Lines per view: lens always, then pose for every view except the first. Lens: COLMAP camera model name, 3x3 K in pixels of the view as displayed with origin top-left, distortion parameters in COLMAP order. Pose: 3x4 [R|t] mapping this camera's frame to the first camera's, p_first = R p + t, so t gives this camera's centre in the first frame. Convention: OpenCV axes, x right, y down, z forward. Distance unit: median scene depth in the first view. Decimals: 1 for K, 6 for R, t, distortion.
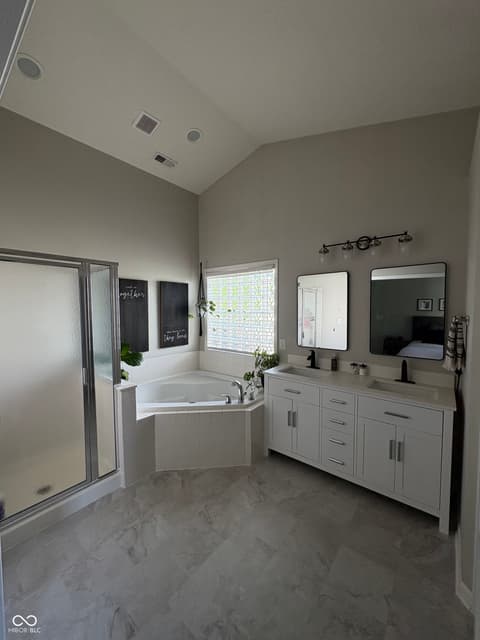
lens RADIAL K [[253.2, 0, 241.8], [0, 253.2, 319.9], [0, 0, 1]] dist [-0.003782, -0.000103]
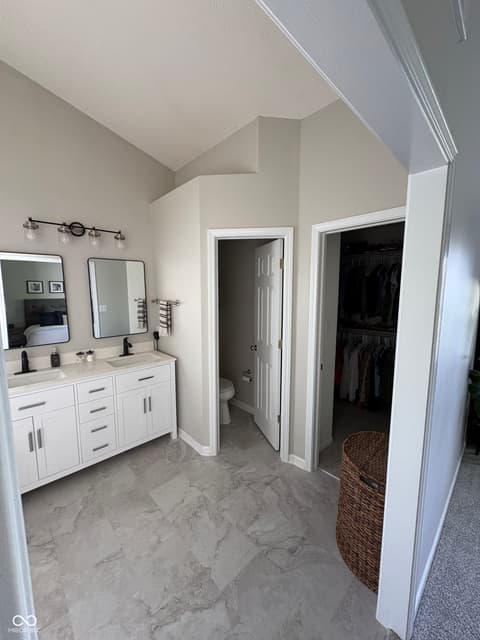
lens RADIAL K [[253.2, 0, 240.4], [0, 253.2, 319.8], [0, 0, 1]] dist [-0.003782, -0.000103]
pose [[0.134108, -0.121191, 0.983528, -0.473793], [0.042544, 0.992283, 0.116468, -0.046710], [-0.990053, 0.026224, 0.138229, 0.271536]]
